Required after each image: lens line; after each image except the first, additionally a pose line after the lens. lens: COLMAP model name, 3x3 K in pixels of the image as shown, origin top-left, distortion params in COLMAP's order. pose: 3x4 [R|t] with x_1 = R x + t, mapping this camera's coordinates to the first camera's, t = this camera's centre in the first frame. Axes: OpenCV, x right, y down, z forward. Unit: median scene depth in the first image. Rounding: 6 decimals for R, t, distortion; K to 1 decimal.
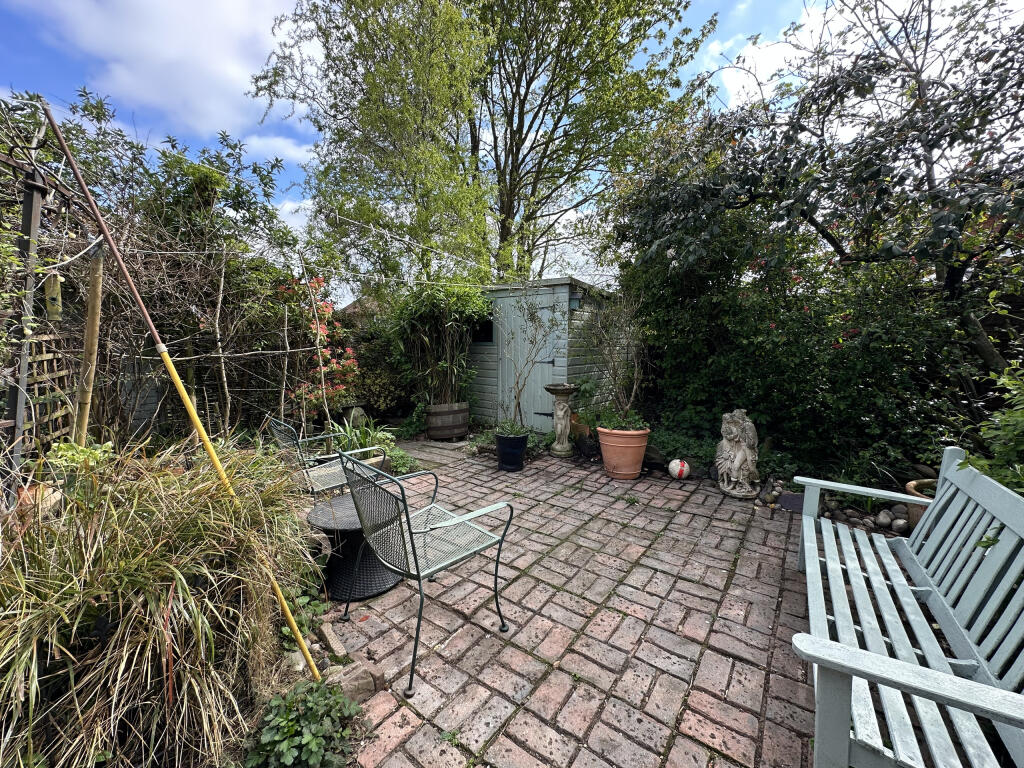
lens RADIAL K [[399.8, 0, 512.0], [0, 399.8, 384.0], [0, 0, 1]] dist [-0.000075, 0.000009]
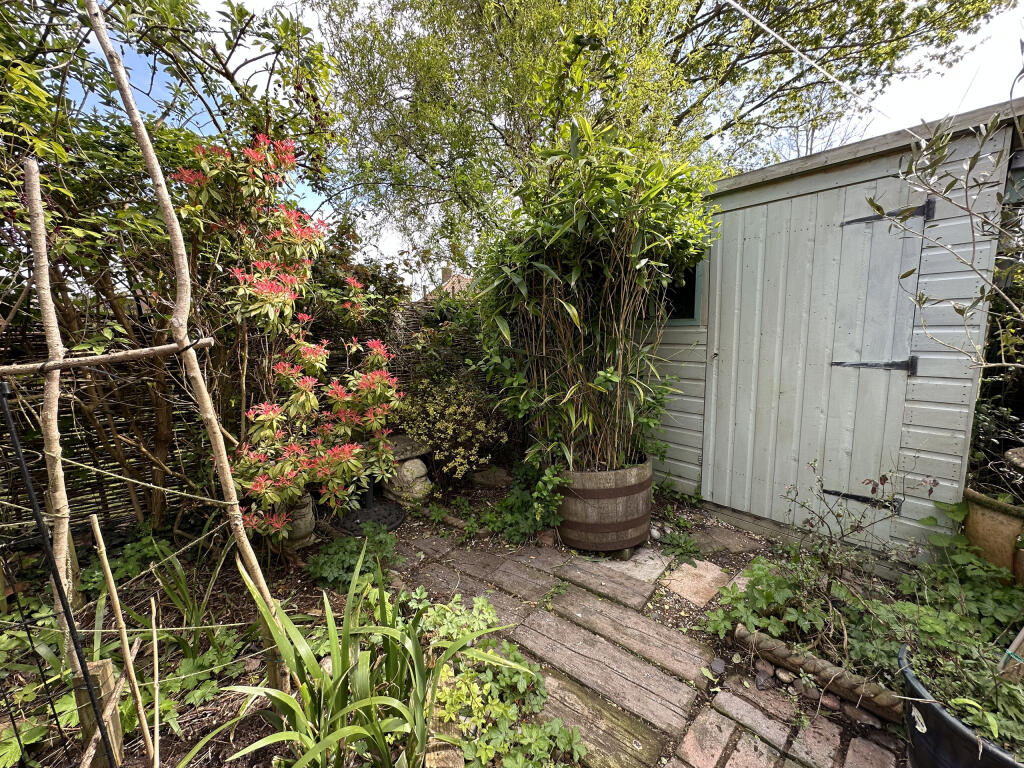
lens RADIAL K [[399.8, 0, 512.0], [0, 399.8, 384.0], [0, 0, 1]] dist [-0.000075, 0.000009]
pose [[0.980158, -0.002384, -0.198203, -0.180123], [0.008456, 0.999520, 0.029795, -0.052096], [0.198037, -0.030880, 0.979708, 0.578401]]
